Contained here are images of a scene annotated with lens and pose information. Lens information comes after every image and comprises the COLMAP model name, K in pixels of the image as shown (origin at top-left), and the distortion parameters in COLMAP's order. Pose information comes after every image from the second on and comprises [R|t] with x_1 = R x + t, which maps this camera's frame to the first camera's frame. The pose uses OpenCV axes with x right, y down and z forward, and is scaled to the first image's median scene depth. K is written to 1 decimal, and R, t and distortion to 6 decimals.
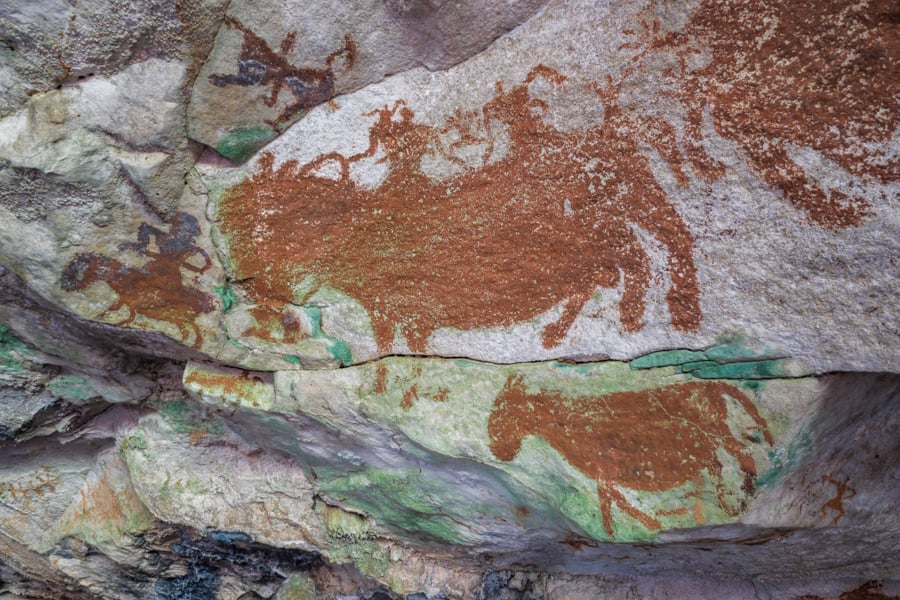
lens RADIAL K [[669.7, 0, 450.0], [0, 669.7, 300.0], [0, 0, 1]] dist [0.008160, 0.003790]
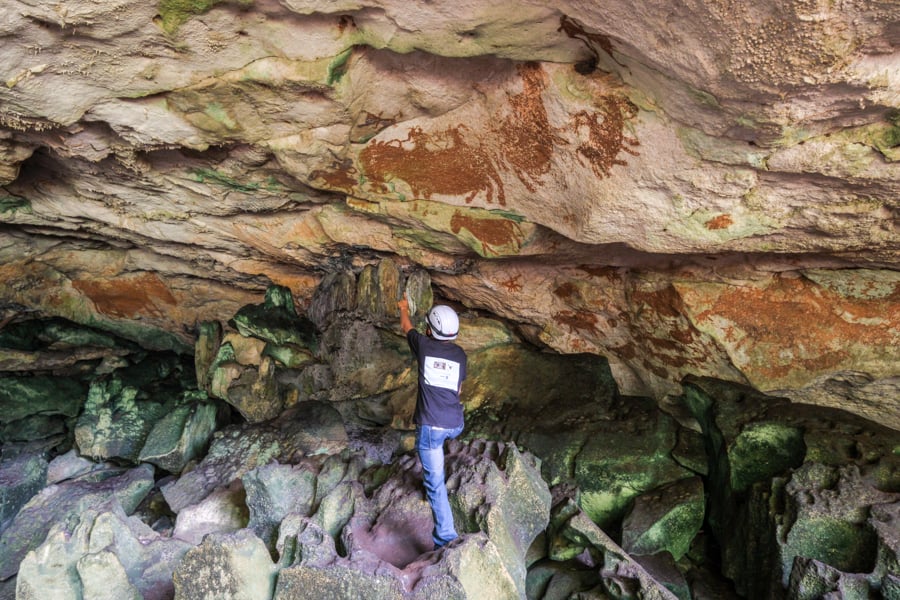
lens RADIAL K [[397.5, 0, 450.0], [0, 397.5, 300.0], [0, 0, 1]] dist [-0.002176, -0.000605]
pose [[0.999896, 0.000554, -0.014432, 0.088605], [0.006841, 0.861854, 0.507110, -0.483114], [0.012719, -0.507156, 0.861760, -0.855158]]
